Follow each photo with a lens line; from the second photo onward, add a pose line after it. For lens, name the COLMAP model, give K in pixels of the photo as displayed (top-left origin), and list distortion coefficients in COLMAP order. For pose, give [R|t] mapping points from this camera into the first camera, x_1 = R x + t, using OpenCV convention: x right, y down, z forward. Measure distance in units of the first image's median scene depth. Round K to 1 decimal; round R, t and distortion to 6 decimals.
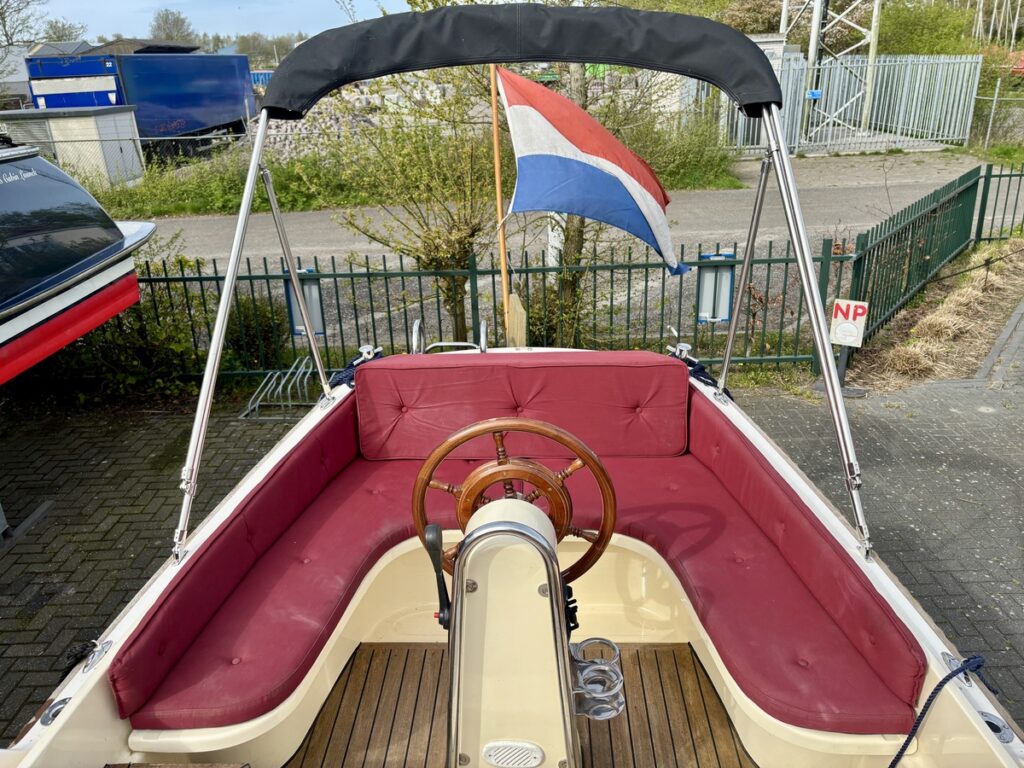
lens RADIAL K [[778.6, 0, 503.7], [0, 778.6, 387.0], [0, 0, 1]] dist [0.019218, -0.004804]
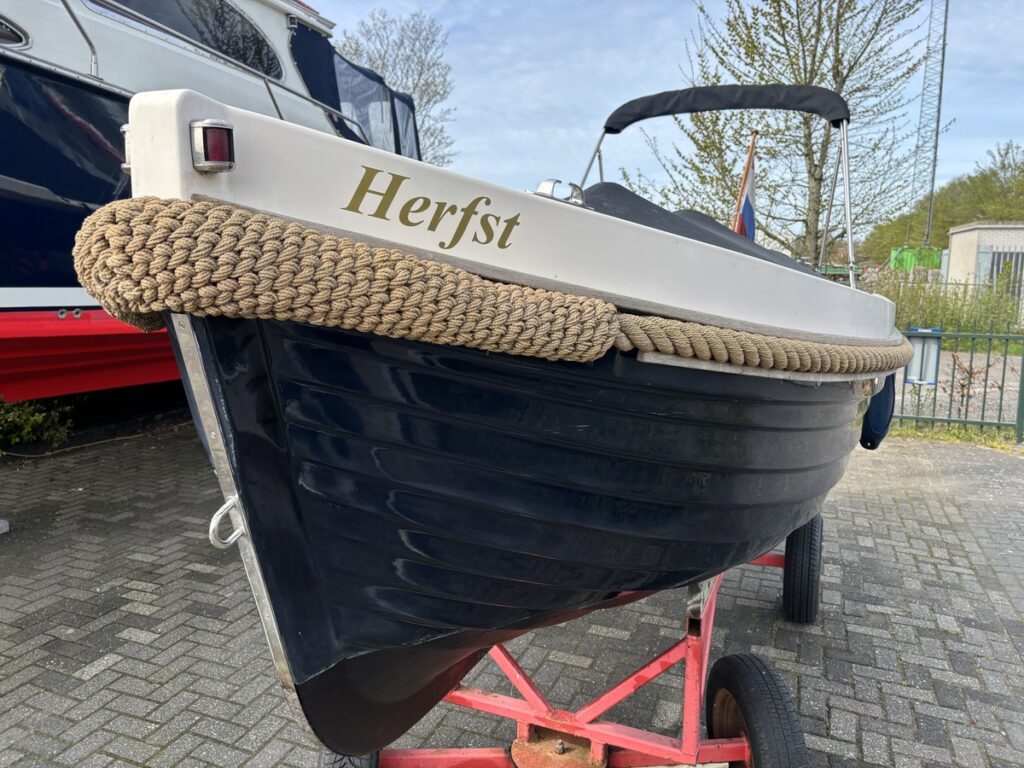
lens RADIAL K [[774.1, 0, 506.9], [0, 774.1, 377.9], [0, 0, 1]] dist [0.079140, -0.088319]
pose [[0.931911, 0.102077, -0.348026, 0.097715], [-0.182936, 0.960865, -0.208022, 0.286144], [0.313171, 0.257525, 0.914114, -0.324227]]
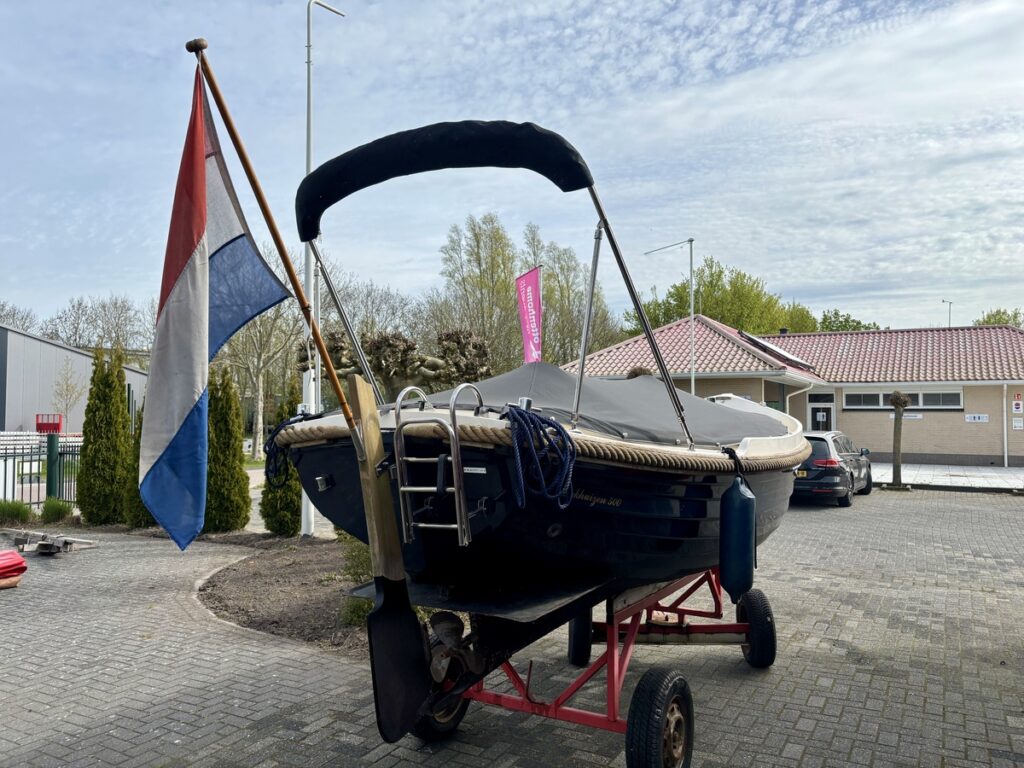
lens RADIAL K [[774.1, 0, 518.1], [0, 774.1, 378.4], [0, 0, 1]] dist [0.064849, -0.064233]
pose [[-0.880986, 0.057356, 0.469654, -0.258889], [0.209490, 0.937312, 0.278496, -0.143935], [-0.424239, 0.343738, -0.837774, 0.741772]]
